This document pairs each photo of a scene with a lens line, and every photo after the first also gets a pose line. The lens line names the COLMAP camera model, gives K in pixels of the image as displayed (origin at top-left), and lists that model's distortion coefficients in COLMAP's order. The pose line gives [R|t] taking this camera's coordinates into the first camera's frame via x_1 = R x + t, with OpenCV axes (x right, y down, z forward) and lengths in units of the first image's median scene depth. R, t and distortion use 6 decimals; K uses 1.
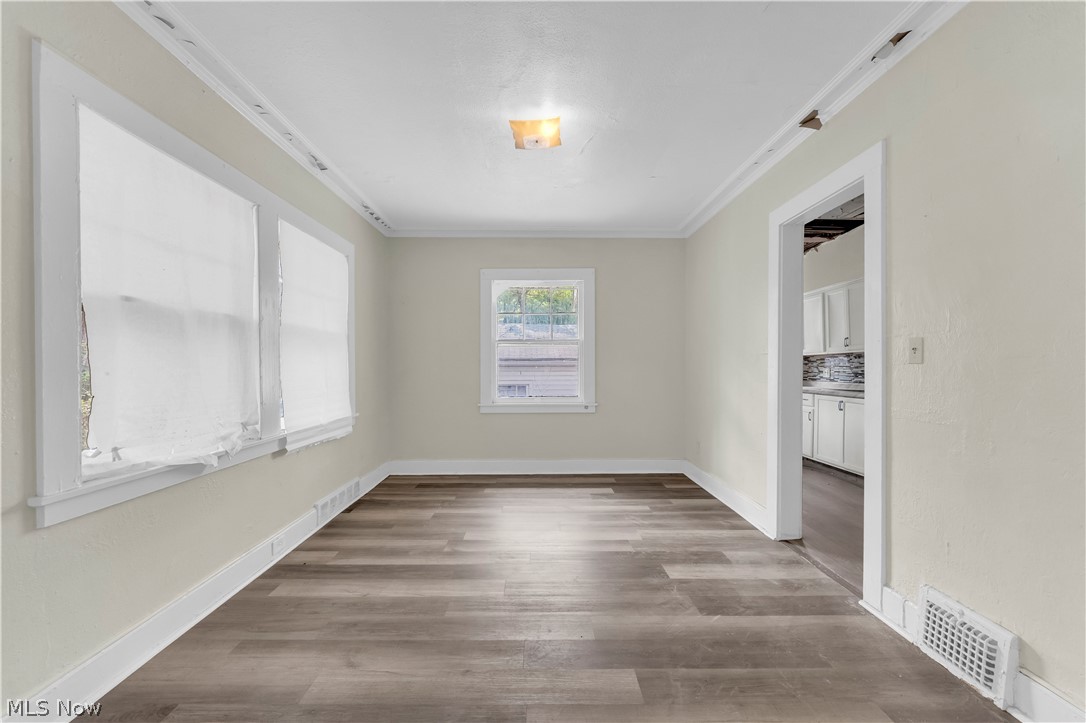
lens RADIAL K [[440.5, 0, 541.7], [0, 440.5, 365.5], [0, 0, 1]] dist [0.000525, -0.000663]
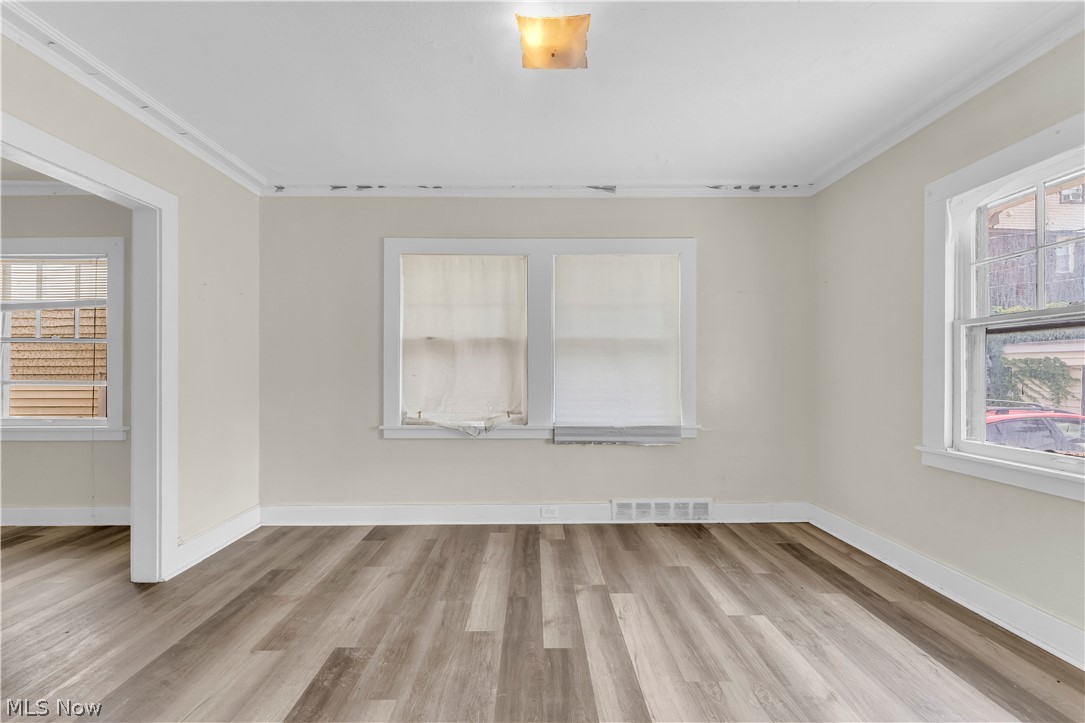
lens RADIAL K [[440.1, 0, 533.0], [0, 440.1, 368.1], [0, 0, 1]] dist [0.000525, -0.000663]
pose [[-0.007038, -0.003385, -0.999970, 0.722170], [-0.000077, 0.999994, -0.003385, -0.006521], [0.999975, 0.000053, -0.007038, 1.025723]]
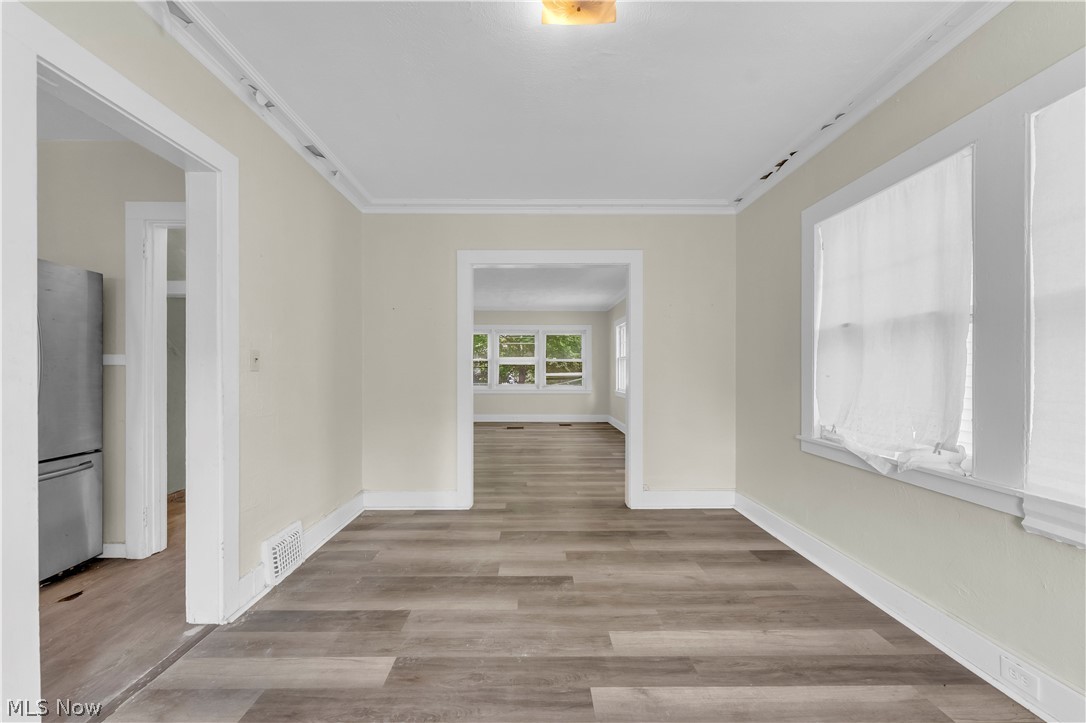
lens RADIAL K [[440.5, 0, 539.1], [0, 440.5, 368.4], [0, 0, 1]] dist [0.000525, -0.000663]
pose [[-0.999997, 0.001226, -0.001906, 0.048489], [0.001230, 0.999998, -0.001795, -0.005631], [0.001904, -0.001797, -0.999997, 1.694255]]
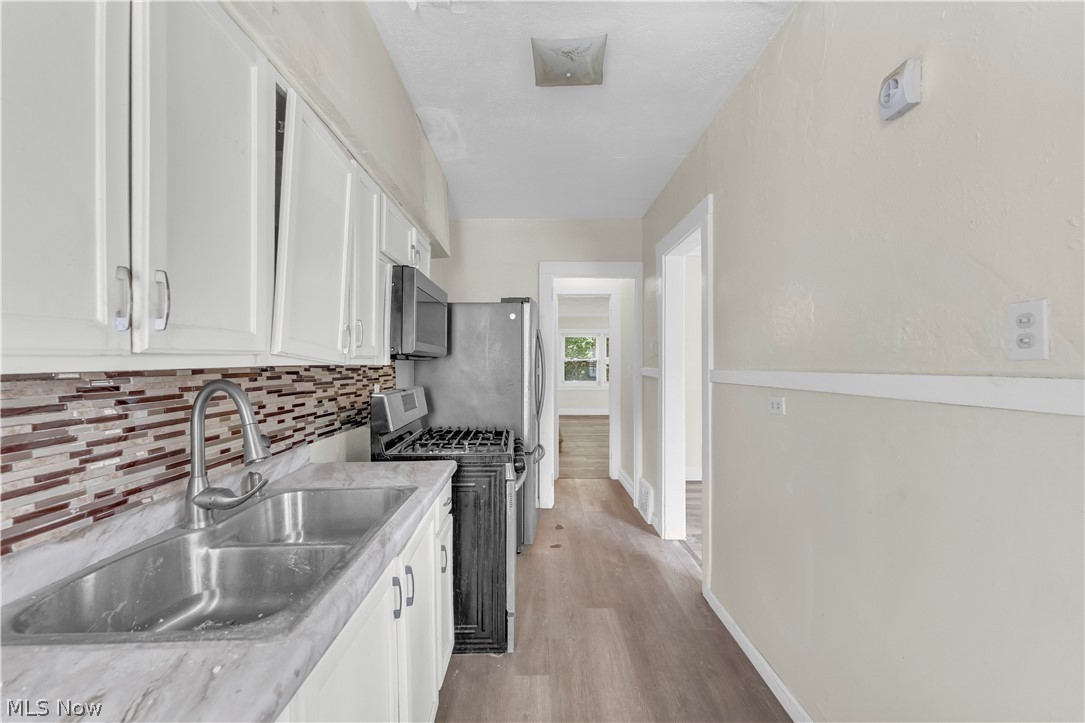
lens RADIAL K [[440.1, 0, 540.9], [0, 440.1, 361.7], [0, 0, 1]] dist [0.000525, -0.000663]
pose [[-0.999982, 0.005049, -0.003207, 1.056658], [0.005061, 0.999979, -0.003941, -0.058670], [0.003187, -0.003957, -0.999987, 2.181401]]
